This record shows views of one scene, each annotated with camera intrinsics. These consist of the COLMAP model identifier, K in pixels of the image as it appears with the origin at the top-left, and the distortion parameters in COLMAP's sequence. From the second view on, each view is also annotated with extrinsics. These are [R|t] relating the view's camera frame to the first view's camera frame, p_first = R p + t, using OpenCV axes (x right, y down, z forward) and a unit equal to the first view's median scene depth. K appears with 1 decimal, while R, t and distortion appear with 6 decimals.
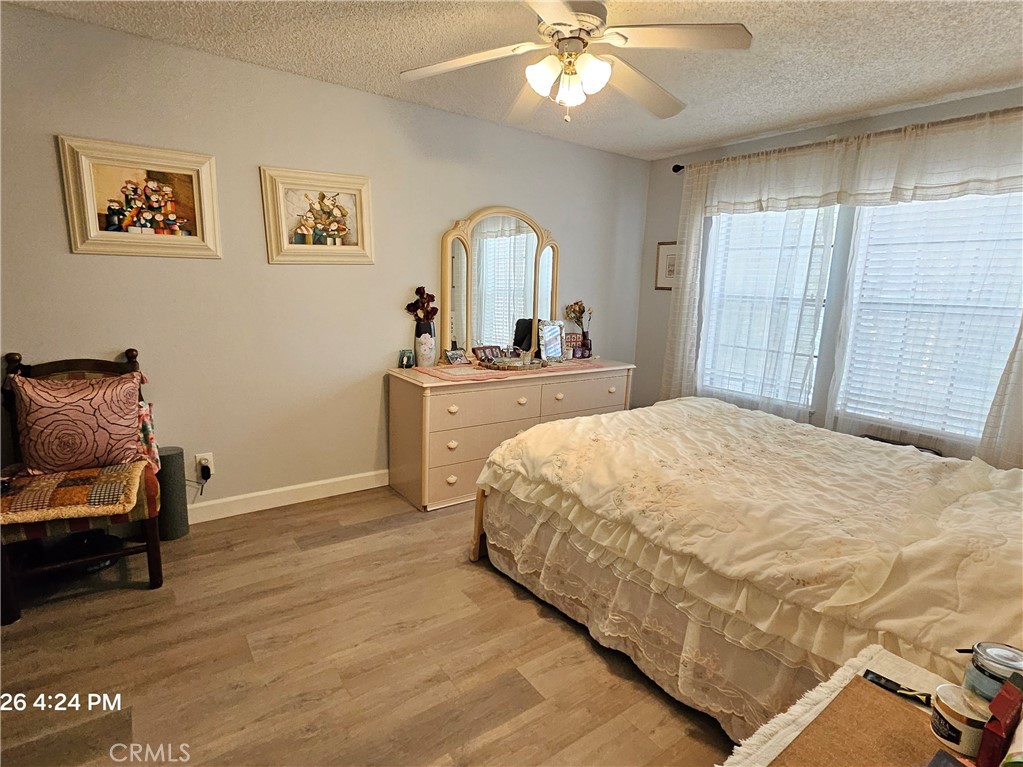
lens RADIAL K [[540.4, 0, 510.3], [0, 540.4, 388.3], [0, 0, 1]] dist [0.001544, 0.000663]
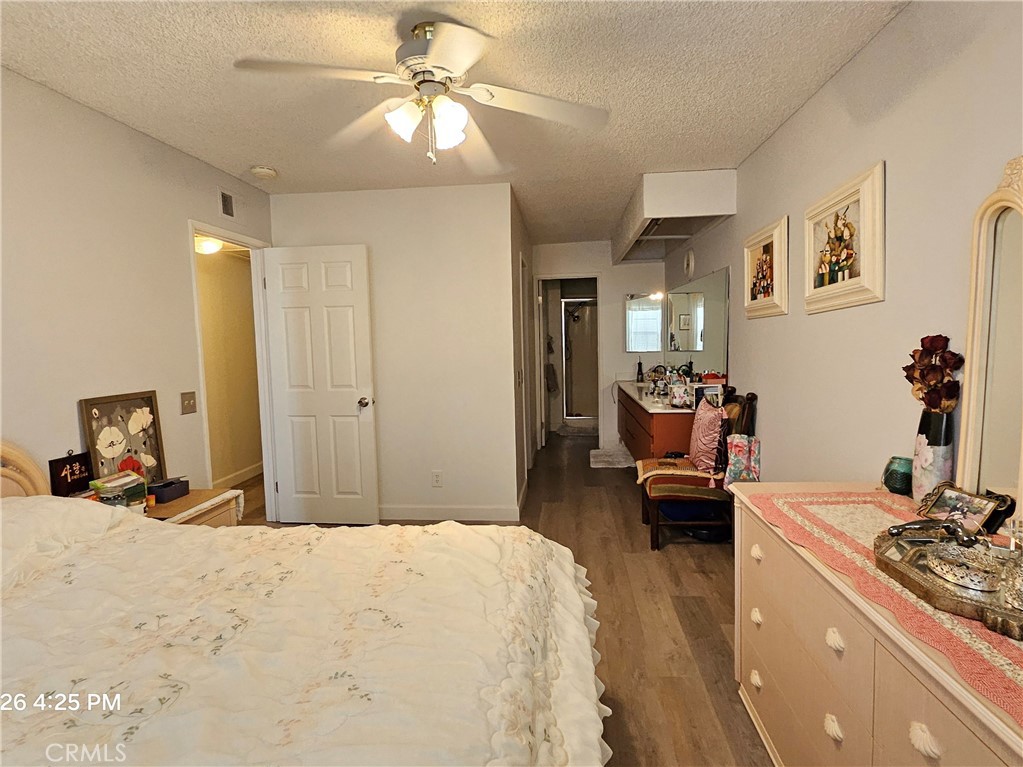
lens RADIAL K [[540.4, 0, 511.9], [0, 540.4, 383.4], [0, 0, 1]] dist [0.001544, 0.000663]
pose [[-0.664435, 0.038902, -0.746333, 0.495832], [-0.148821, 0.971757, 0.183142, -0.203067], [0.732379, 0.232756, -0.639880, 1.183195]]
